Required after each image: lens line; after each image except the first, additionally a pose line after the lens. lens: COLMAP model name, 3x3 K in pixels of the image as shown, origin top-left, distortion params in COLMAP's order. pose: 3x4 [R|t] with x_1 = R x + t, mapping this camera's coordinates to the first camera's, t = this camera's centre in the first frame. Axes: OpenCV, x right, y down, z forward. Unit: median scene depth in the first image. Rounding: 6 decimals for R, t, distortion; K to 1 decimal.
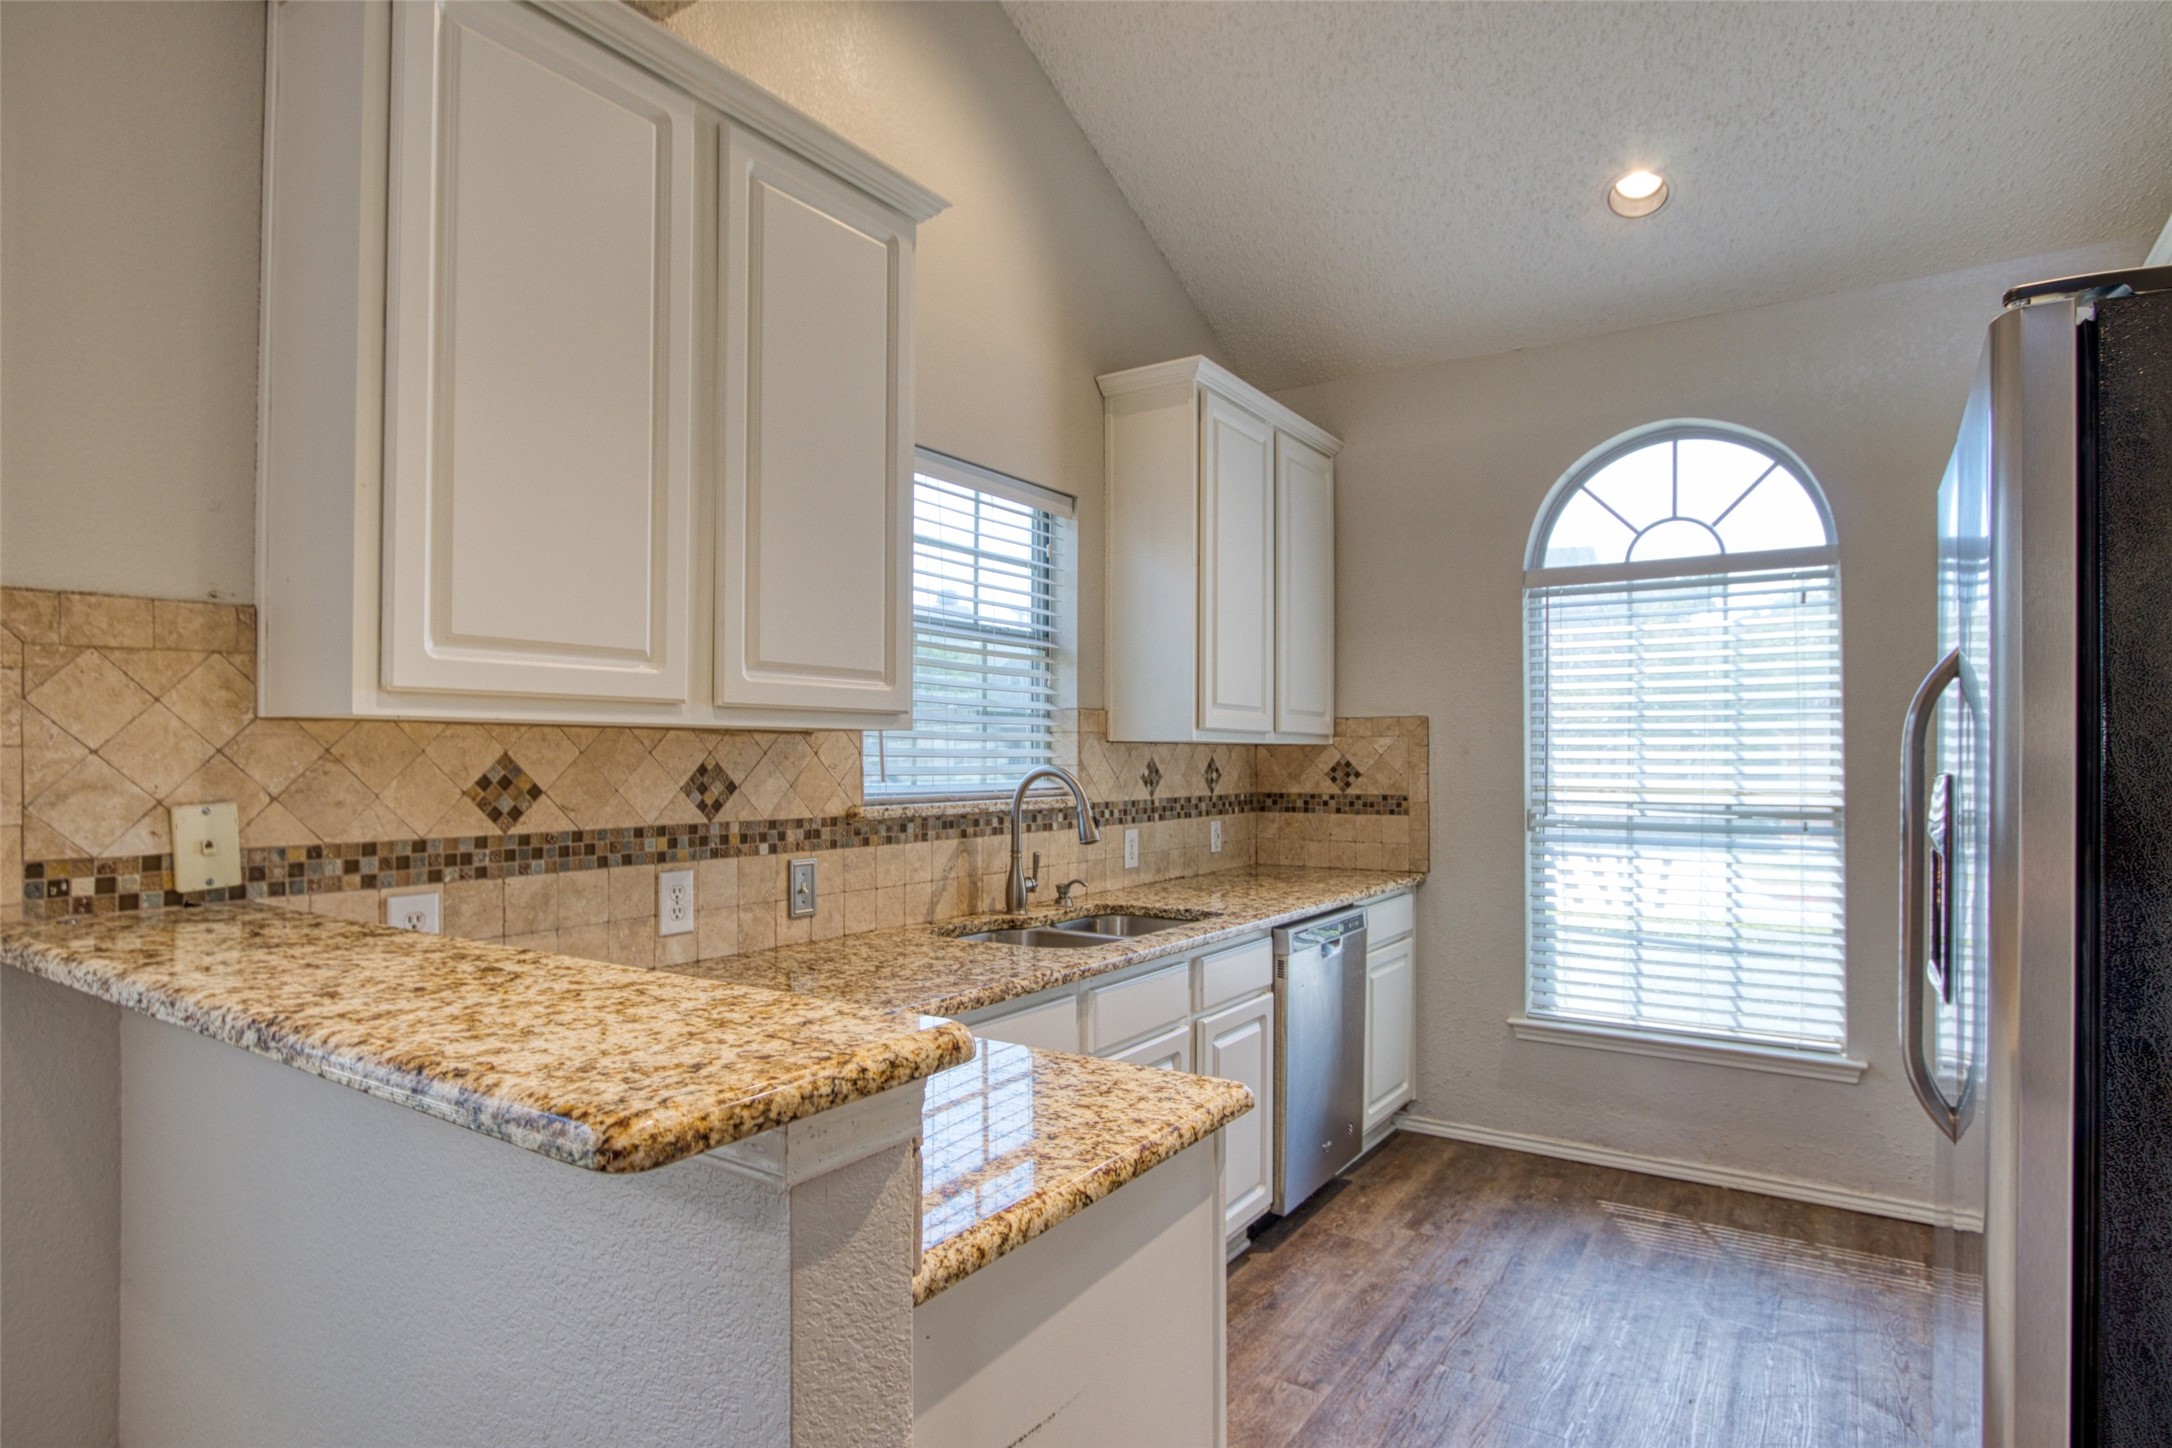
lens RADIAL K [[1146.0, 0, 1088.3], [0, 1146.0, 737.3], [0, 0, 1]] dist [-0.024239, 0.008072]
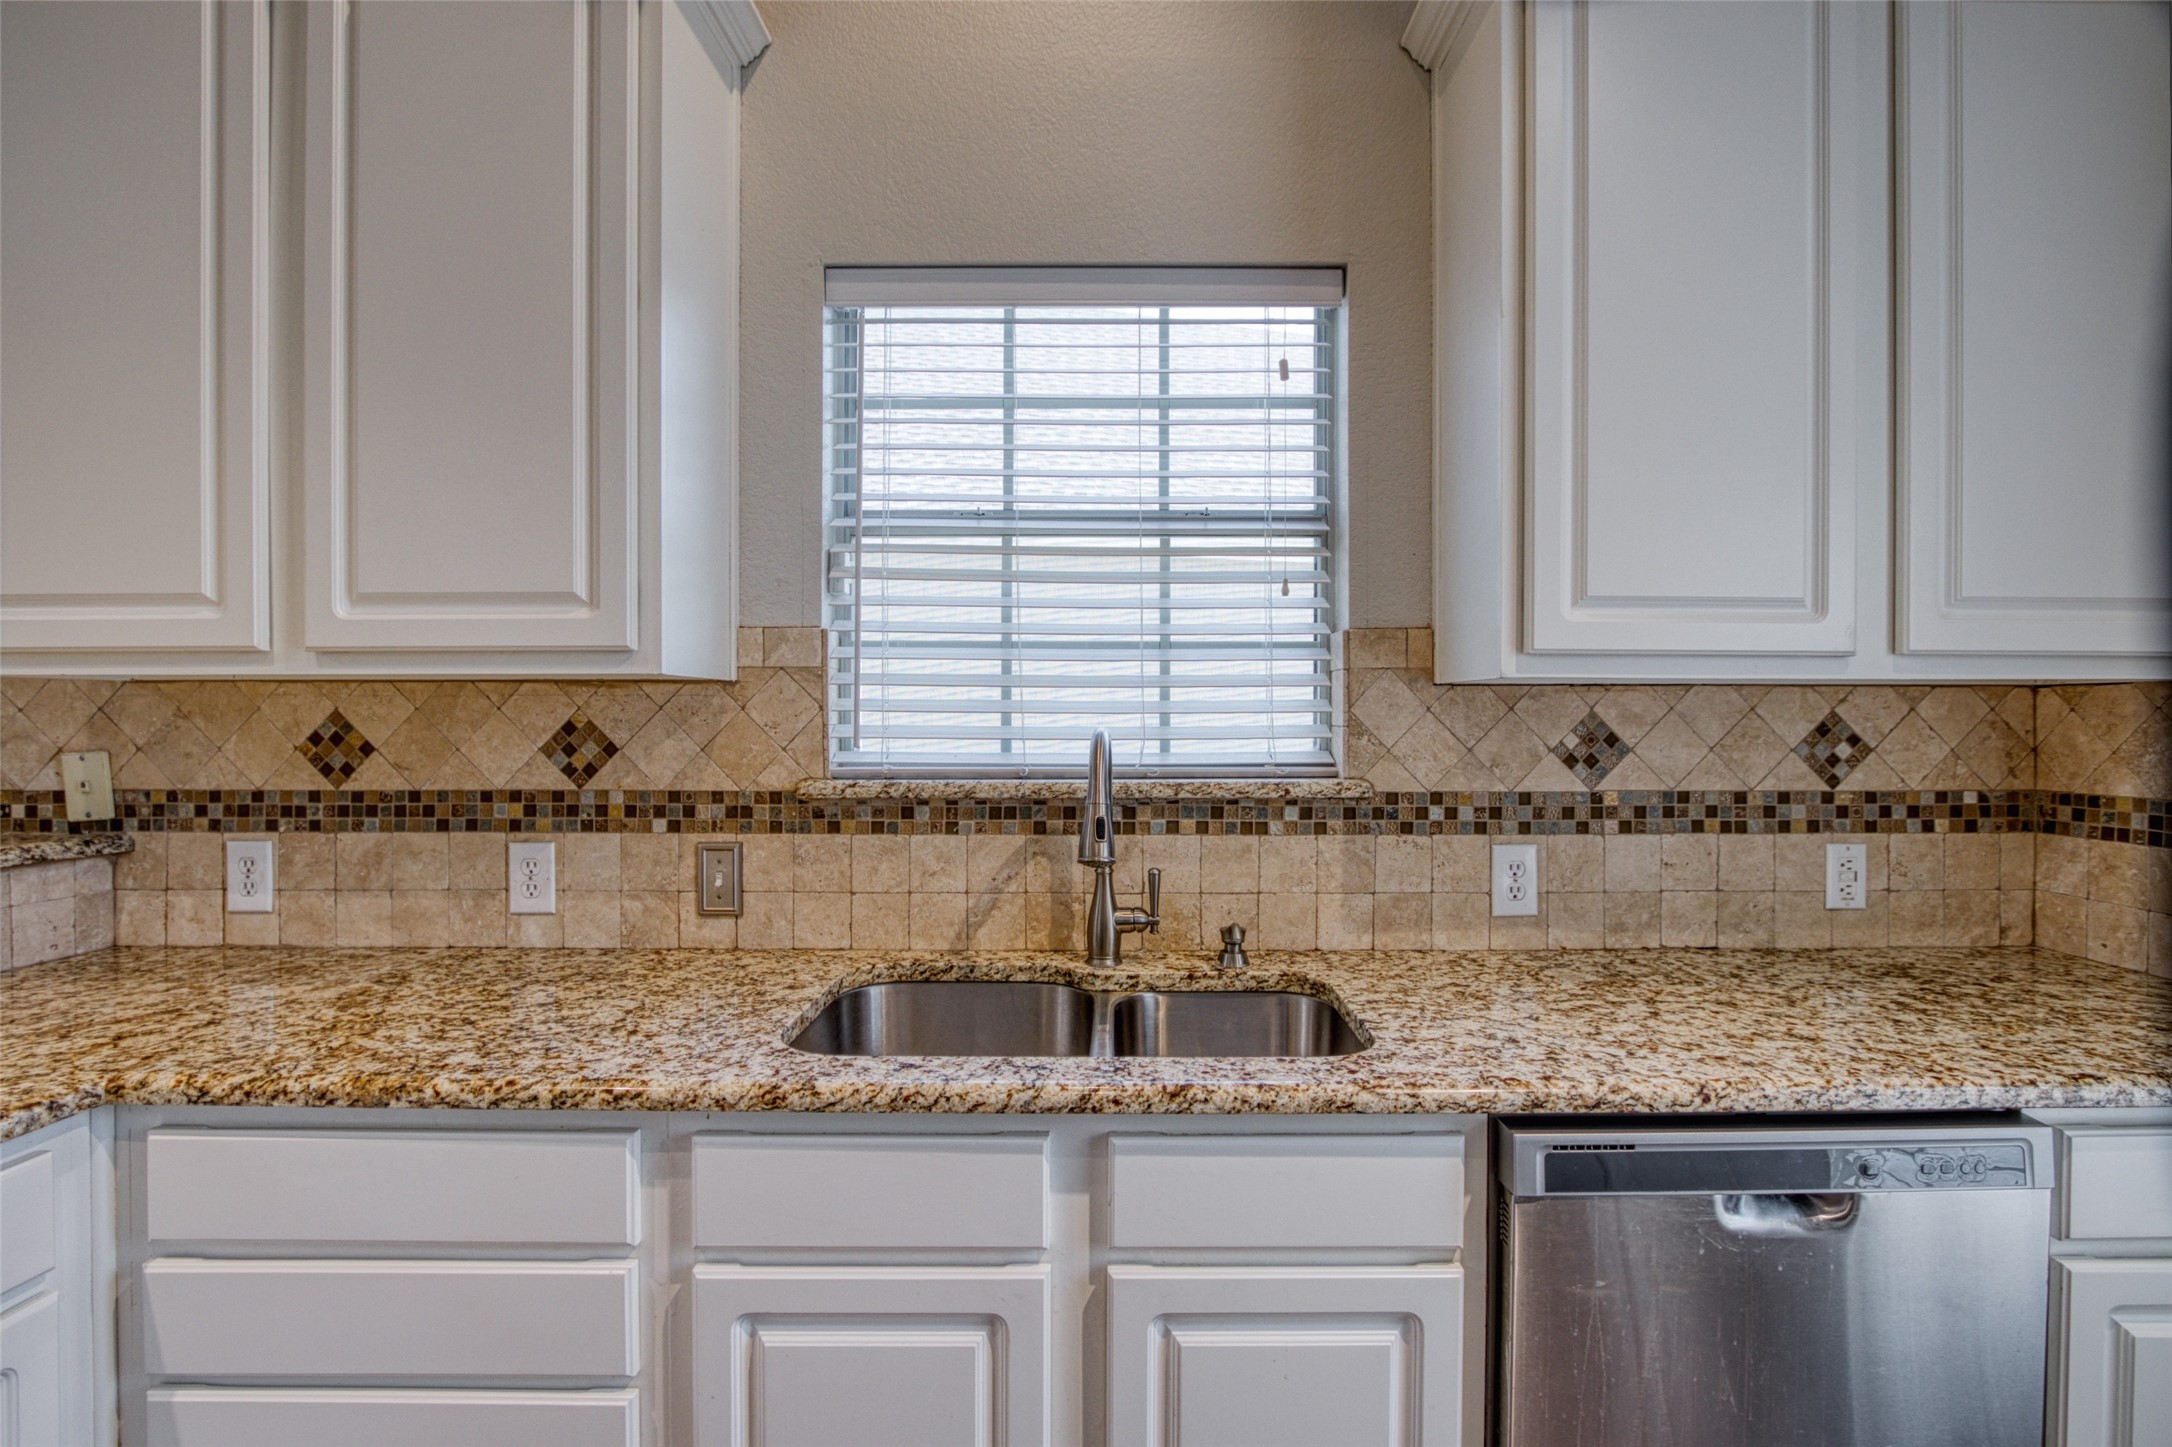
lens RADIAL K [[1023.4, 0, 1108.0], [0, 1023.4, 723.9], [0, 0, 1]] dist [-0.019583, 0.001273]
pose [[0.557642, 0.004674, -0.830069, 0.367924], [0.015354, 0.999755, 0.015944, 0.013533], [0.829940, -0.021636, 0.557433, 0.636657]]
